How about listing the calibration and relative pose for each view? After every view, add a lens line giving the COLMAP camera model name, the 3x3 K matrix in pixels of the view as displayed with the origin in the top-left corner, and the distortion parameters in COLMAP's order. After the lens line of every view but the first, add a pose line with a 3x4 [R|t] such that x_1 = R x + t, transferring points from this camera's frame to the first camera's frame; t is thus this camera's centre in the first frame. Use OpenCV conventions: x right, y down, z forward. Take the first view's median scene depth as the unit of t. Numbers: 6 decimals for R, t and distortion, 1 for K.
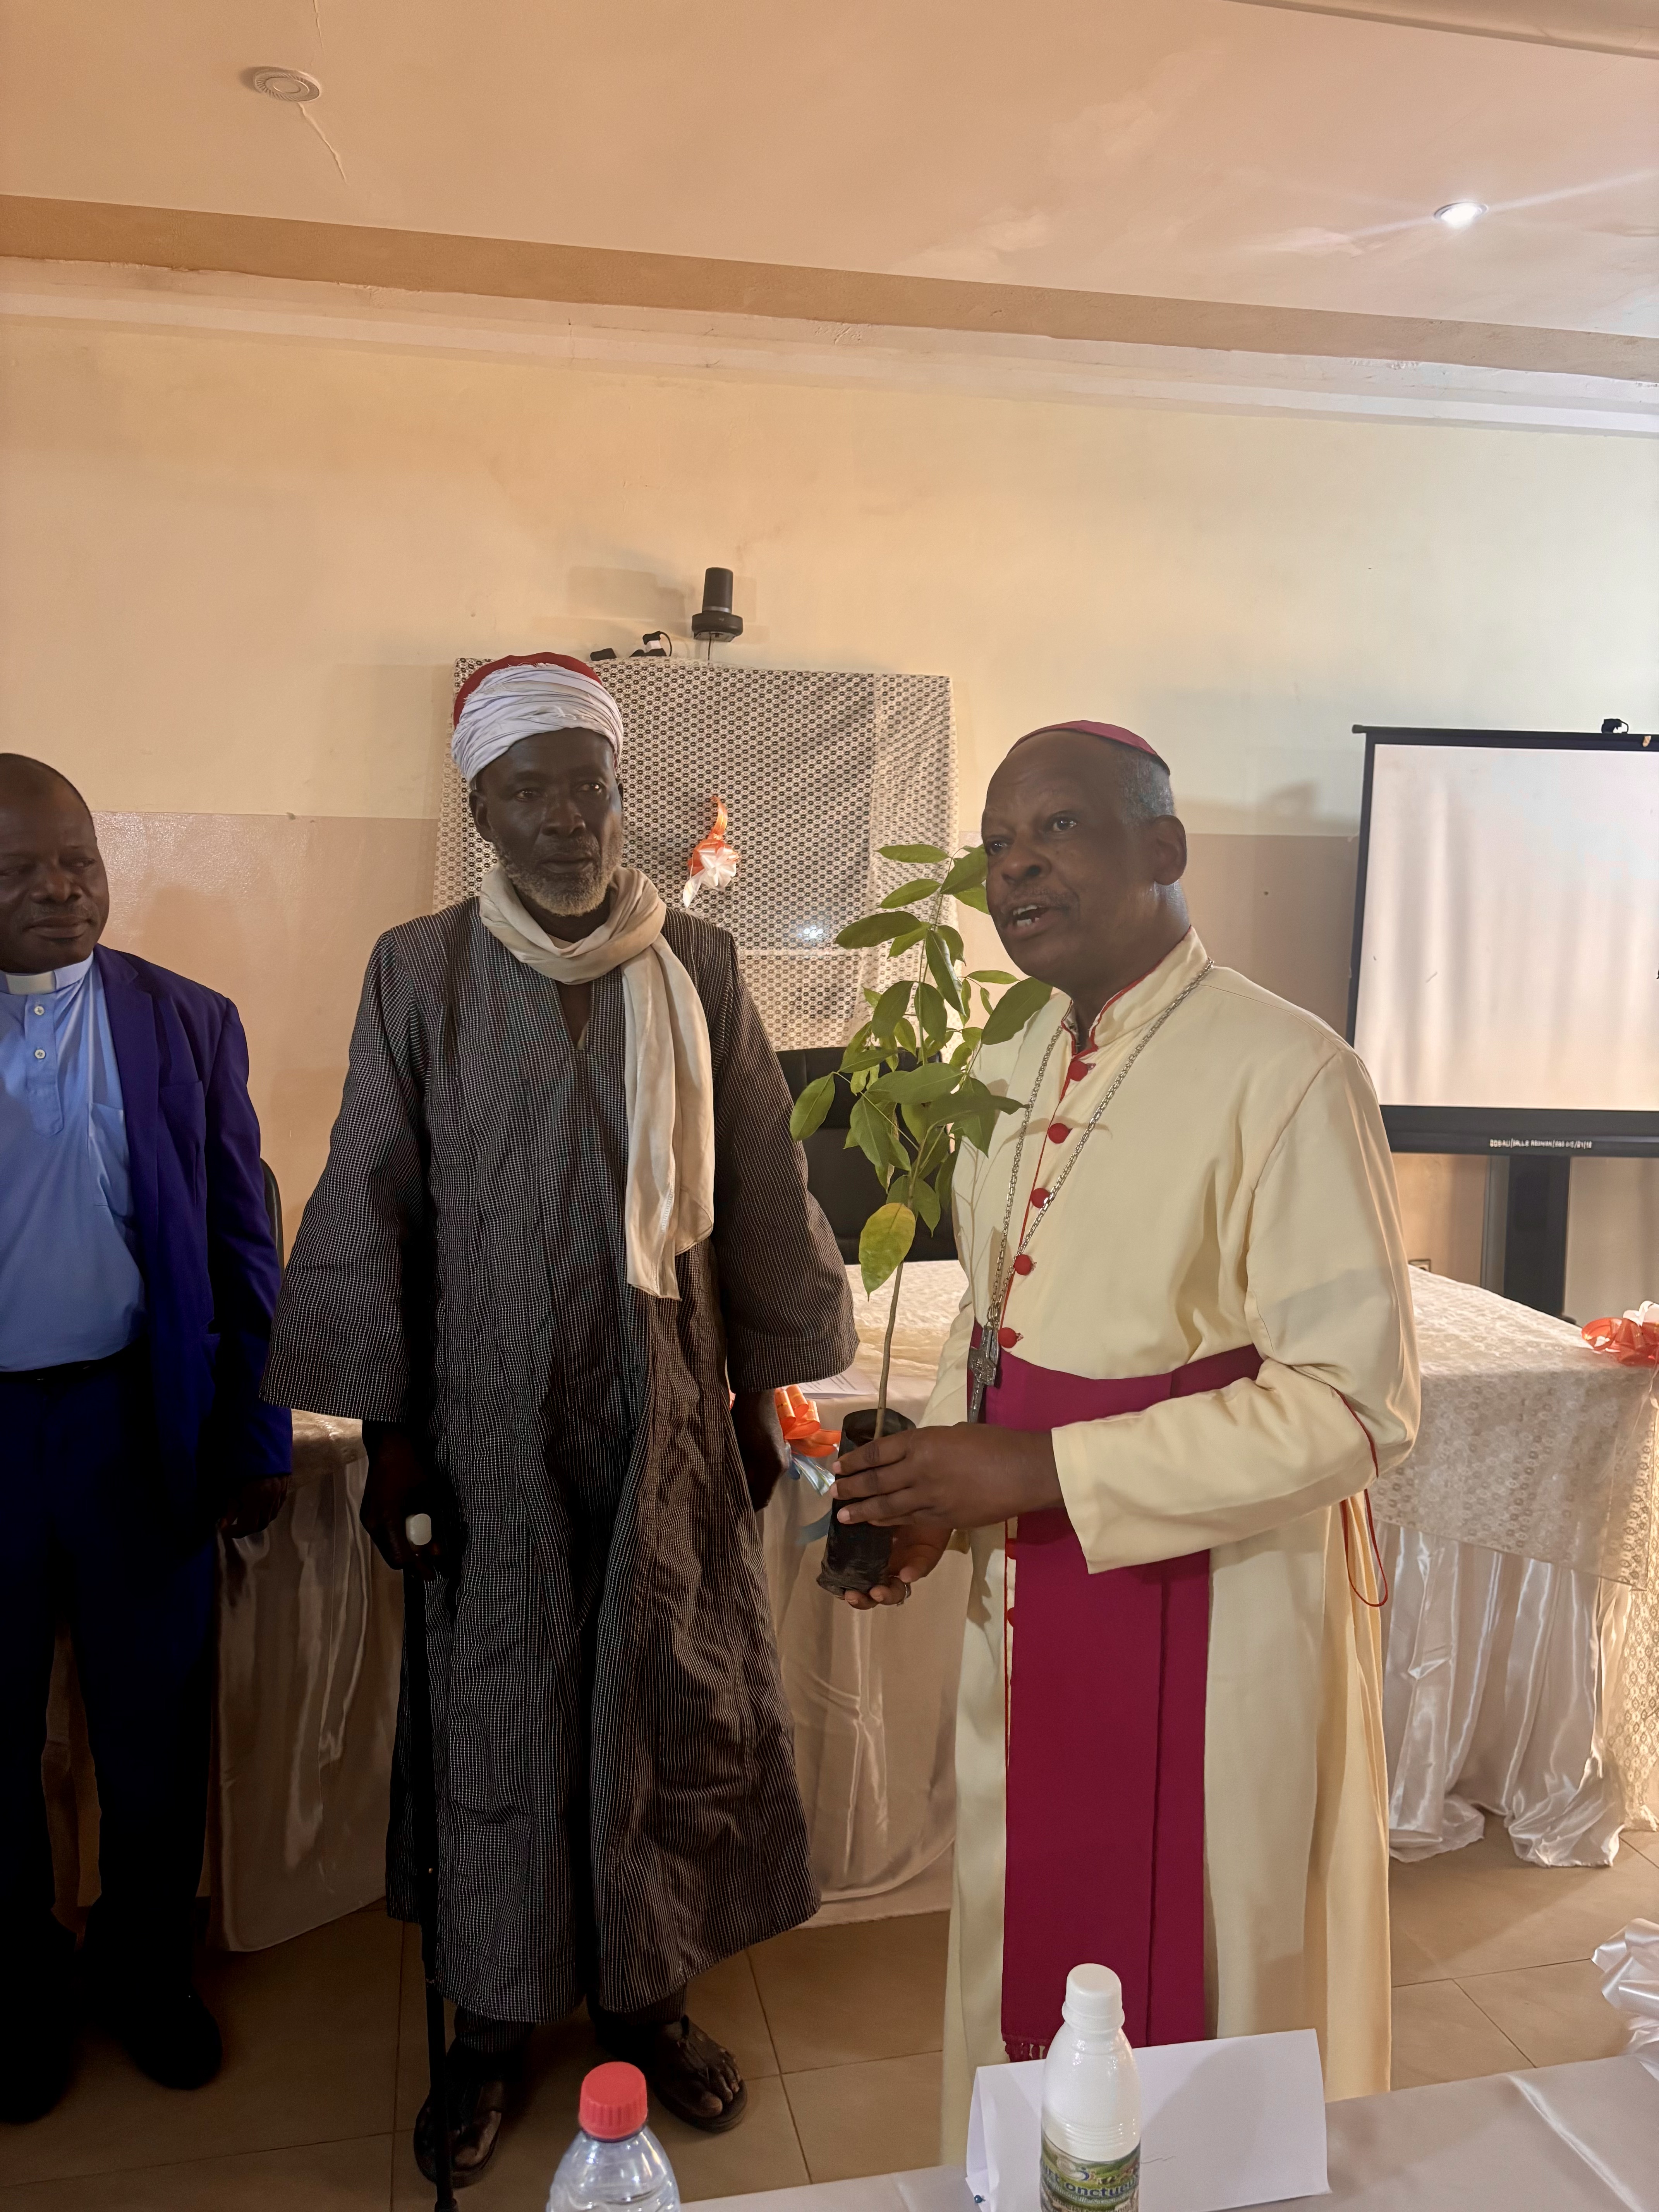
lens RADIAL K [[1666.8, 0, 810.2], [0, 1666.8, 1137.5], [0, 0, 1]] dist [0.031717, 0.012665]
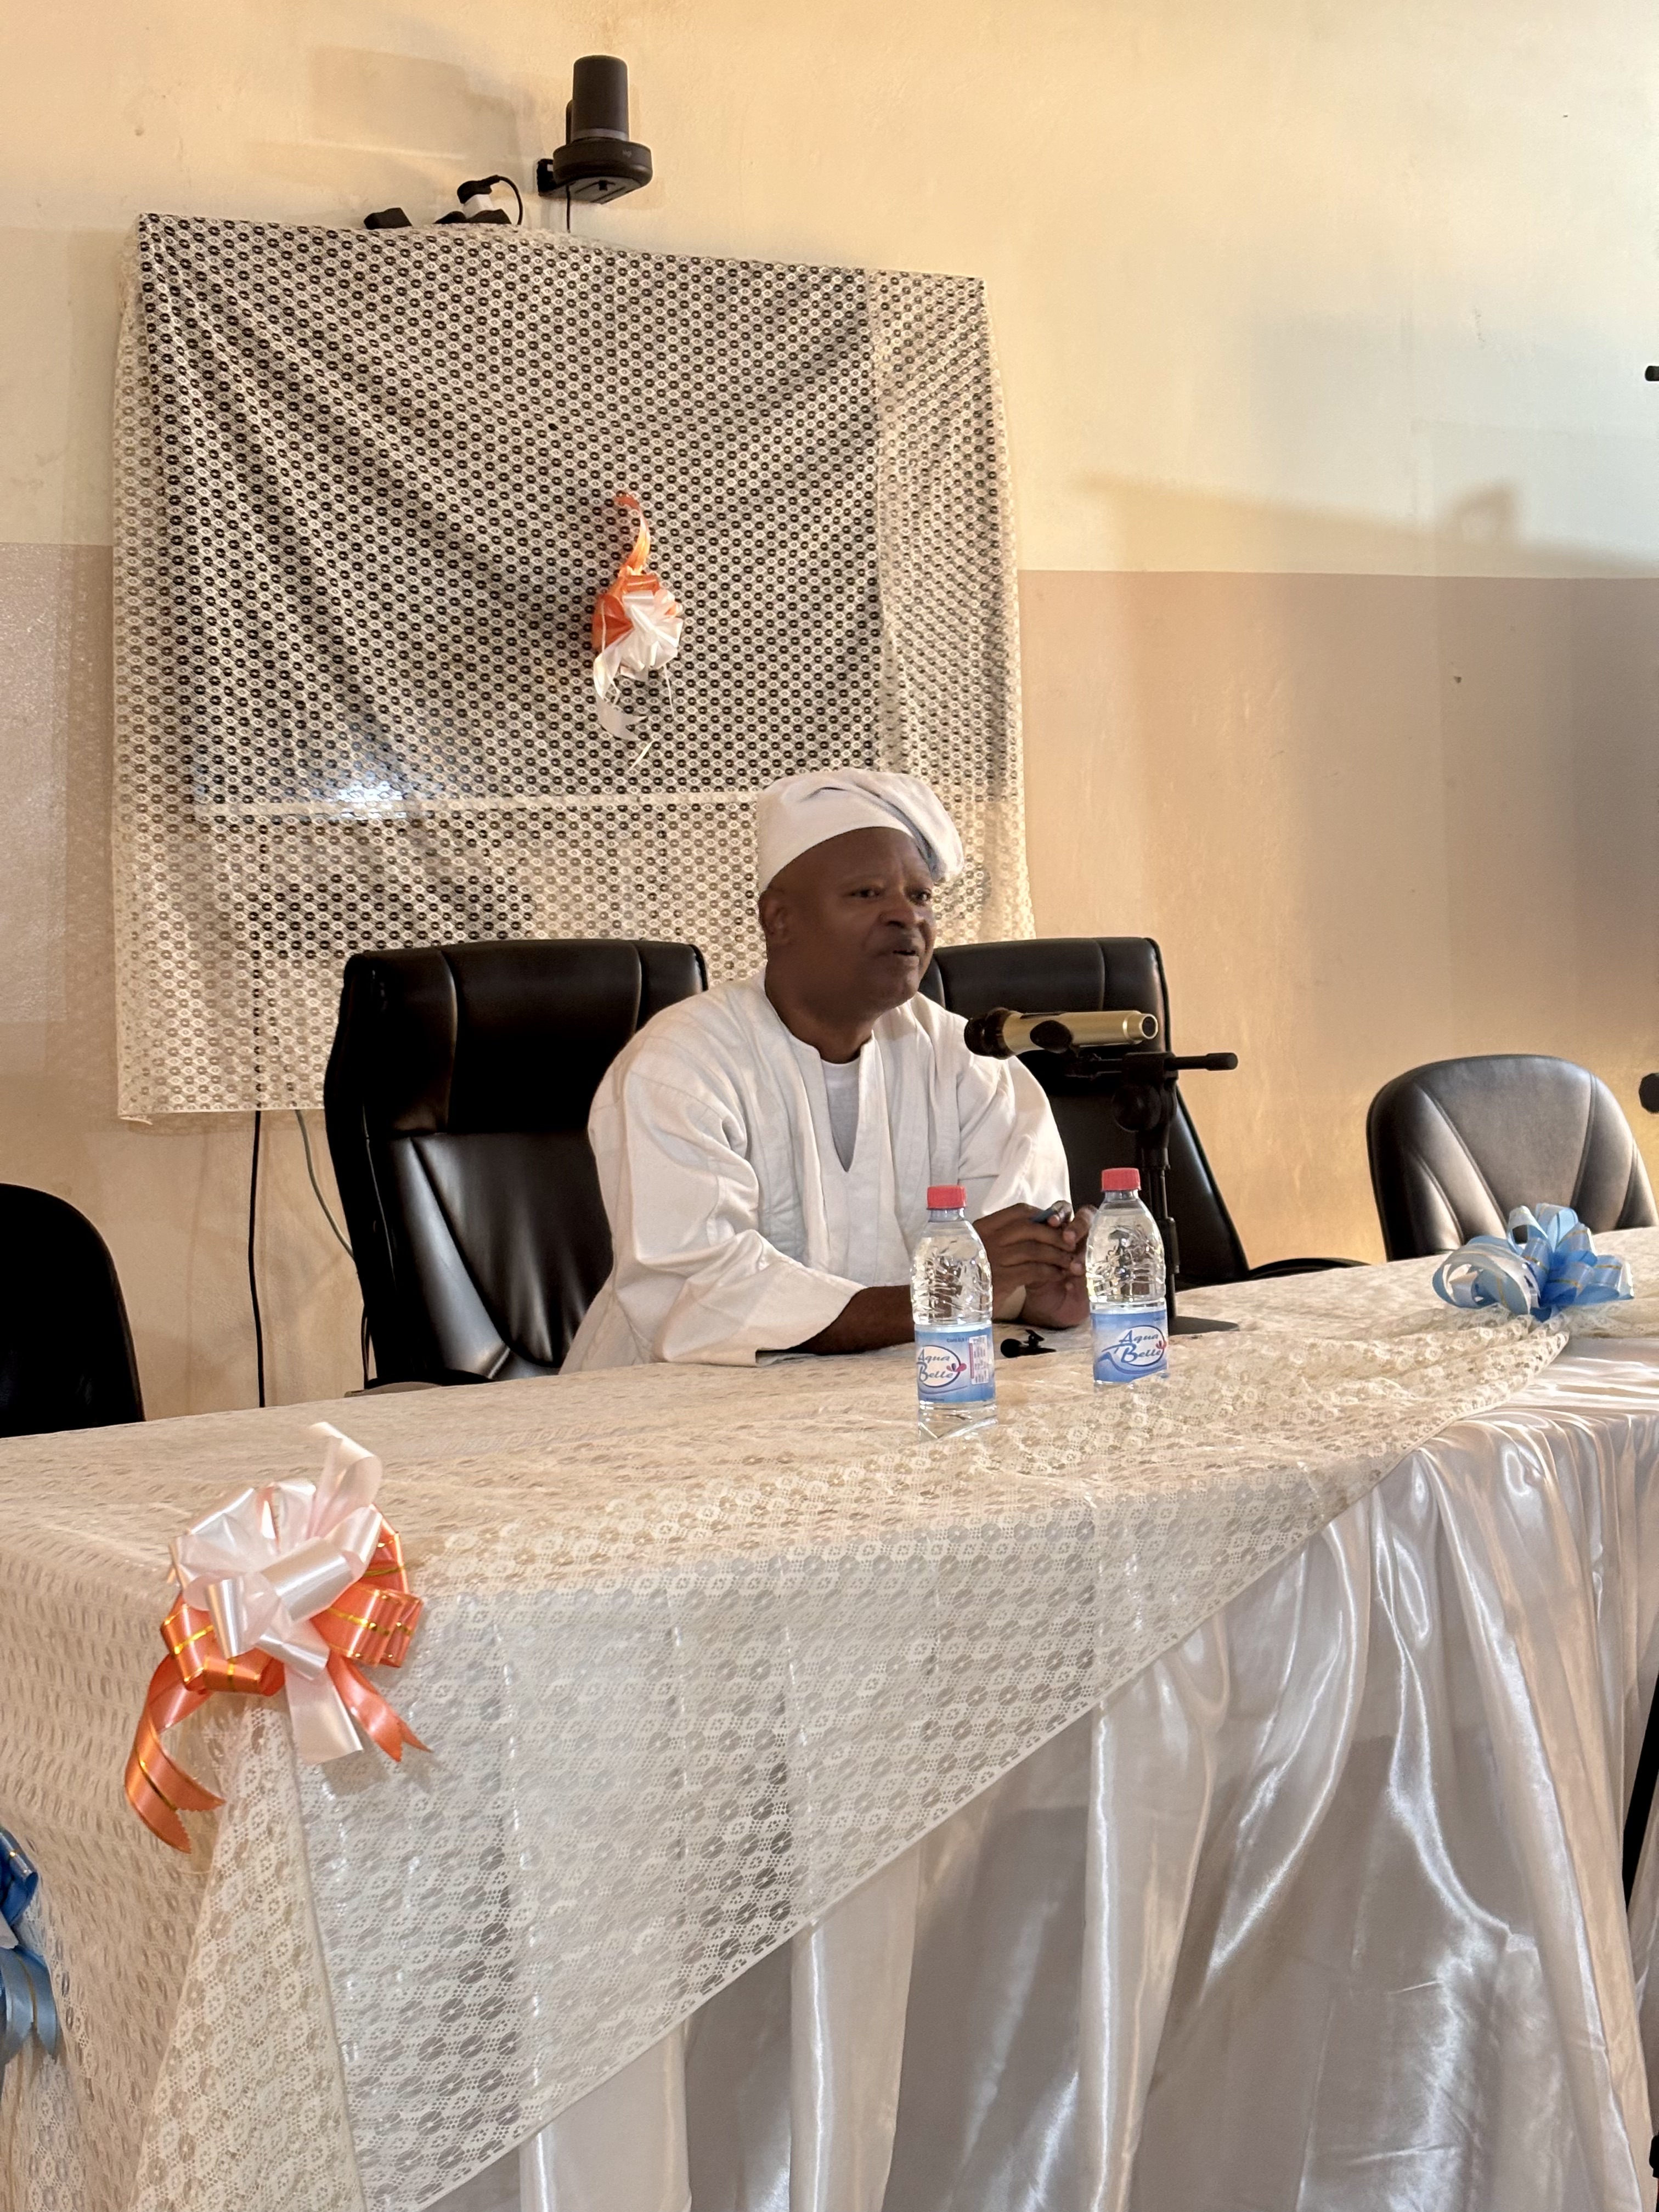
lens RADIAL K [[3312.1, 0, 855.5], [0, 3312.1, 1146.2], [0, 0, 1]] dist [0.099536, 0.000000]
pose [[0.944908, -0.075357, 0.318544, -0.326120], [0.097537, 0.993753, -0.054237, 0.057201], [-0.312467, 0.082319, 0.946355, 0.021309]]
